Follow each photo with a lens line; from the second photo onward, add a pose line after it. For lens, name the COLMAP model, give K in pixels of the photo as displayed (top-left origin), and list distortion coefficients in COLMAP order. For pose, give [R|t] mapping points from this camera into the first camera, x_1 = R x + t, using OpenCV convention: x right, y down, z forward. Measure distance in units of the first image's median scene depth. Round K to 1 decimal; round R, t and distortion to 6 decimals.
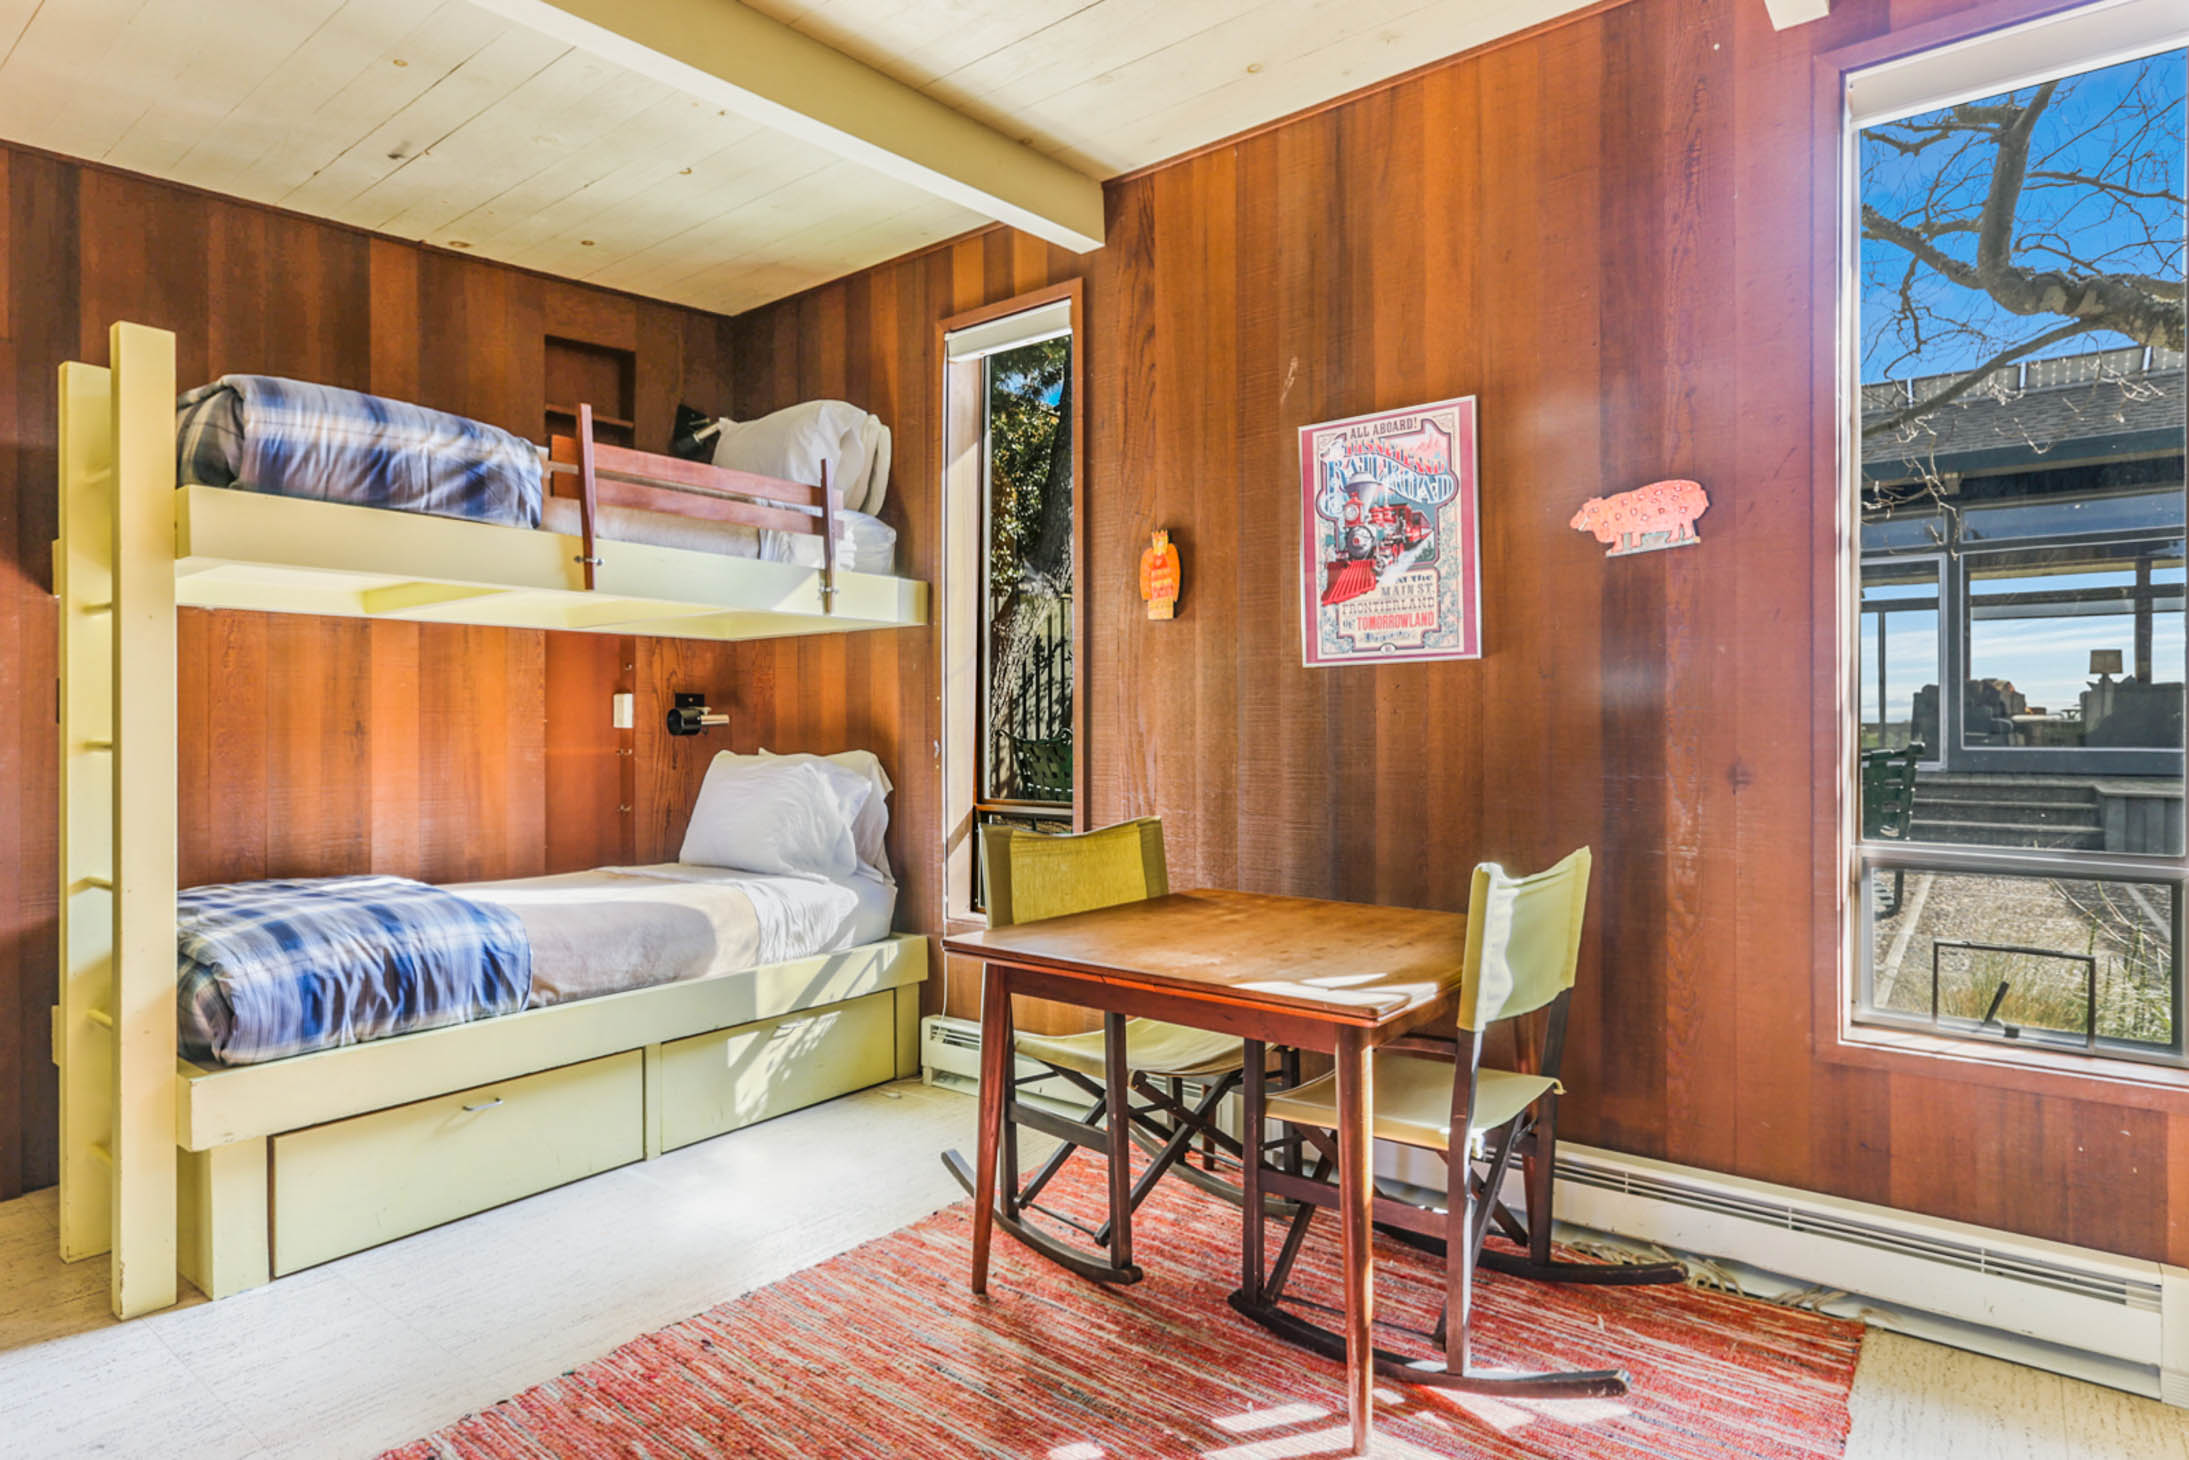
lens RADIAL K [[1176.4, 0, 1093.1], [0, 1176.4, 724.4], [0, 0, 1]] dist [0.000640, -0.000619]
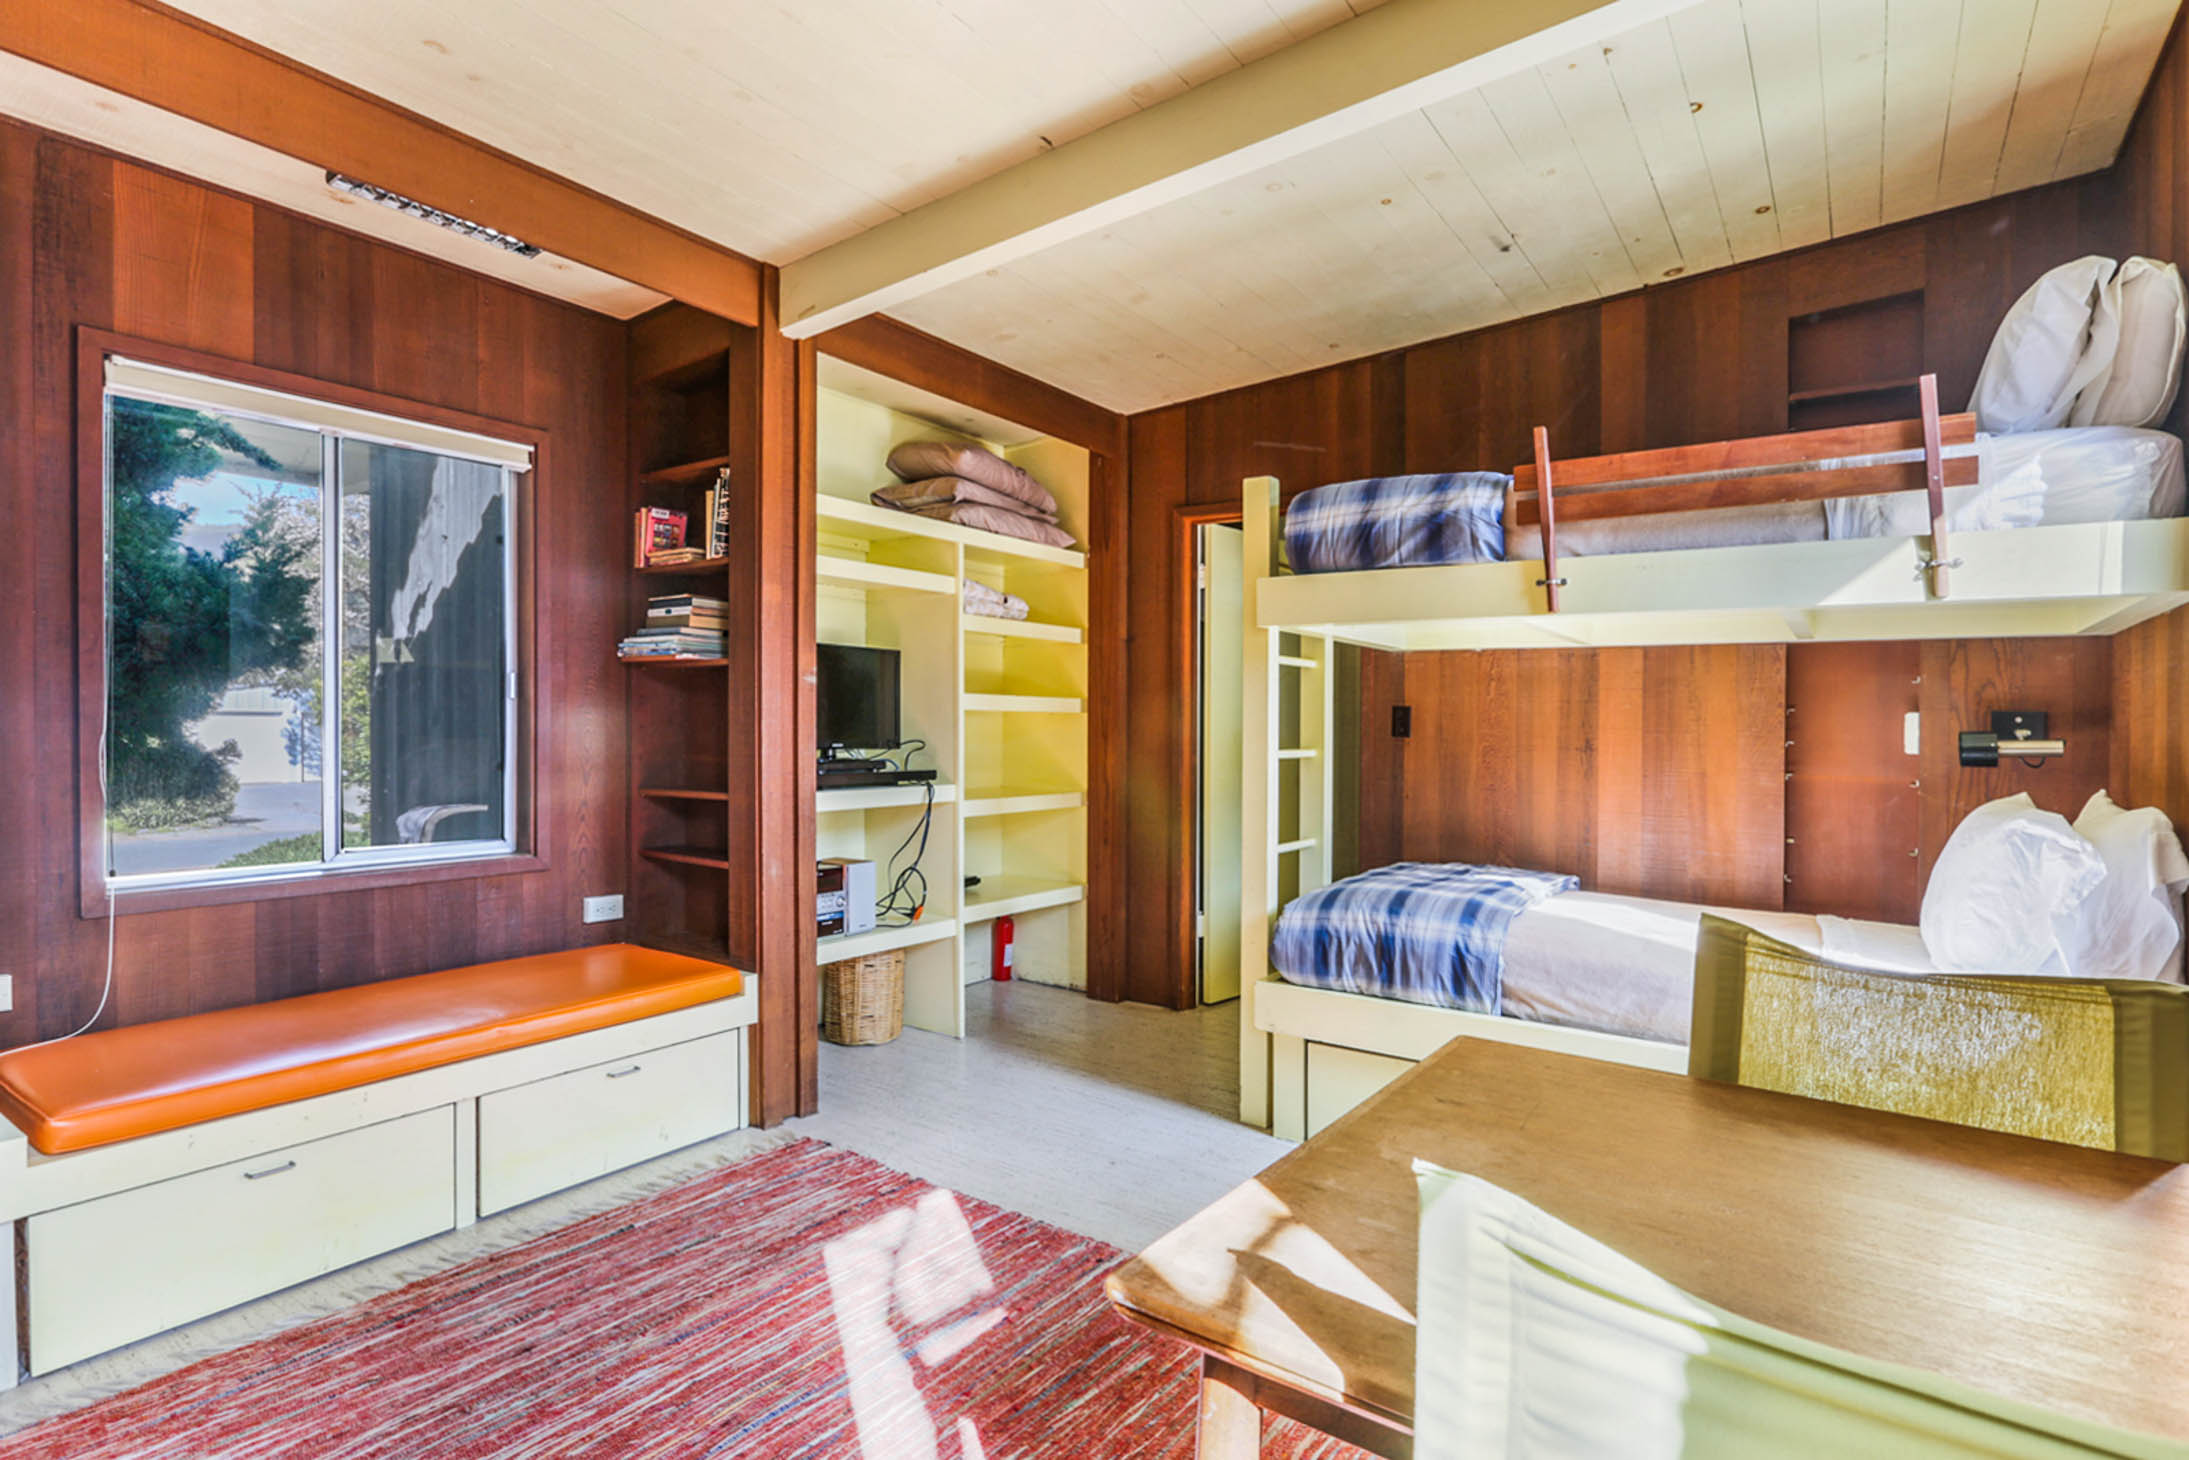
lens RADIAL K [[1081.2, 0, 1091.6], [0, 1081.2, 722.2], [0, 0, 1]] dist [-0.016572, 0.000993]
pose [[0.045496, 0.006255, -0.998945, 0.423818], [-0.015112, 0.999870, 0.005573, -0.019453], [0.998850, 0.014843, 0.045585, 0.532940]]
